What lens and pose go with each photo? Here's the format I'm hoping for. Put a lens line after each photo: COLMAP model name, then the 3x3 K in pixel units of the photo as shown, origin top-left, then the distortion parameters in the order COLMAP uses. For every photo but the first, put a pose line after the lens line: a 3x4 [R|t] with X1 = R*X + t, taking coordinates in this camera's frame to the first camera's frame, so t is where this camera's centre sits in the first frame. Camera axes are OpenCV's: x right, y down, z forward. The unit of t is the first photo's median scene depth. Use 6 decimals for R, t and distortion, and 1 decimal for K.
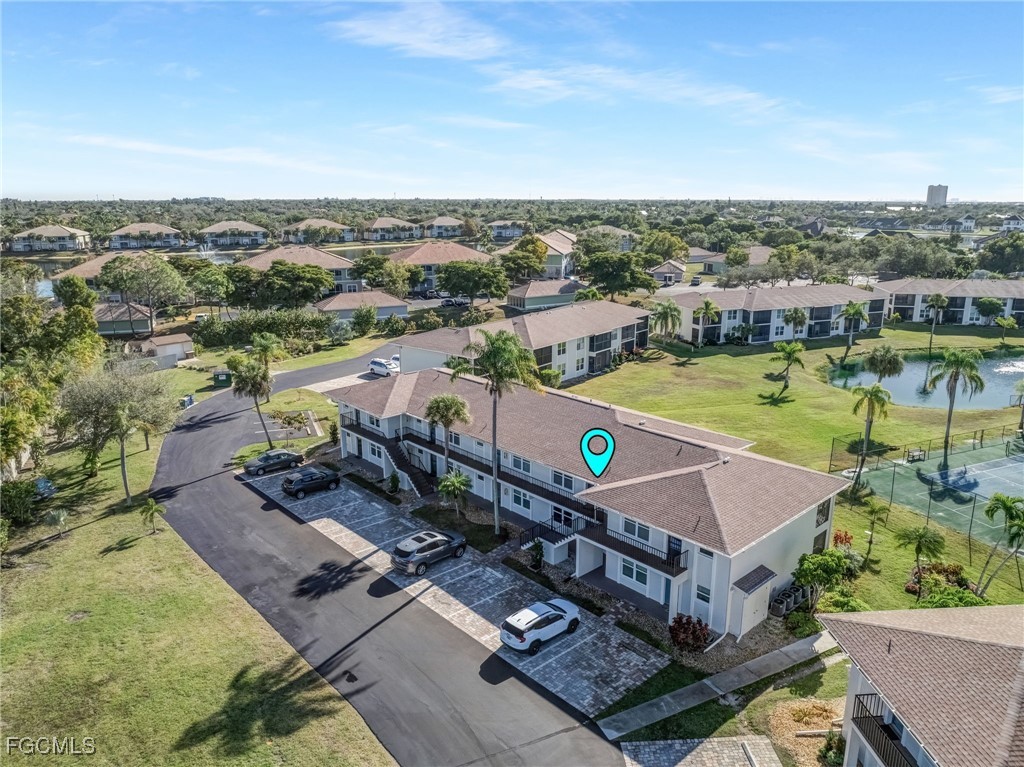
lens RADIAL K [[721.3, 0, 512.2], [0, 721.3, 380.5], [0, 0, 1]] dist [-0.029431, -0.010443]
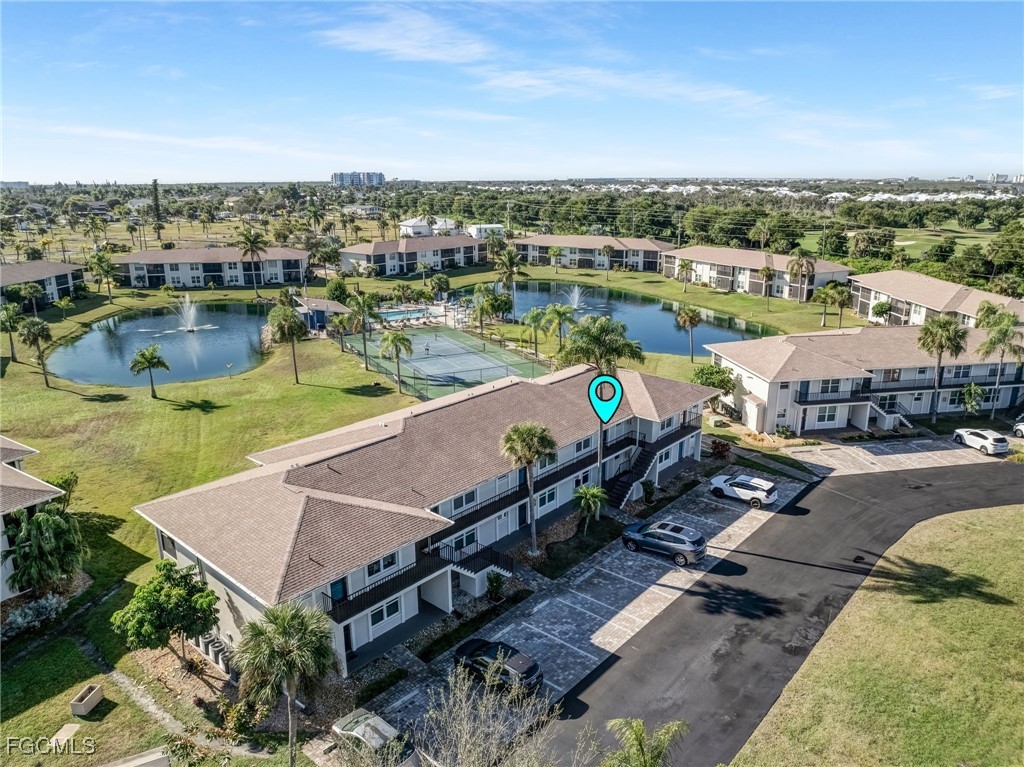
lens RADIAL K [[721.3, 0, 511.2], [0, 721.3, 384.4], [0, 0, 1]] dist [-0.029431, -0.010443]
pose [[-0.113398, -0.271933, 0.955612, -0.966469], [0.246411, 0.924068, 0.292197, -0.298367], [-0.962508, 0.268608, -0.037780, 1.175367]]
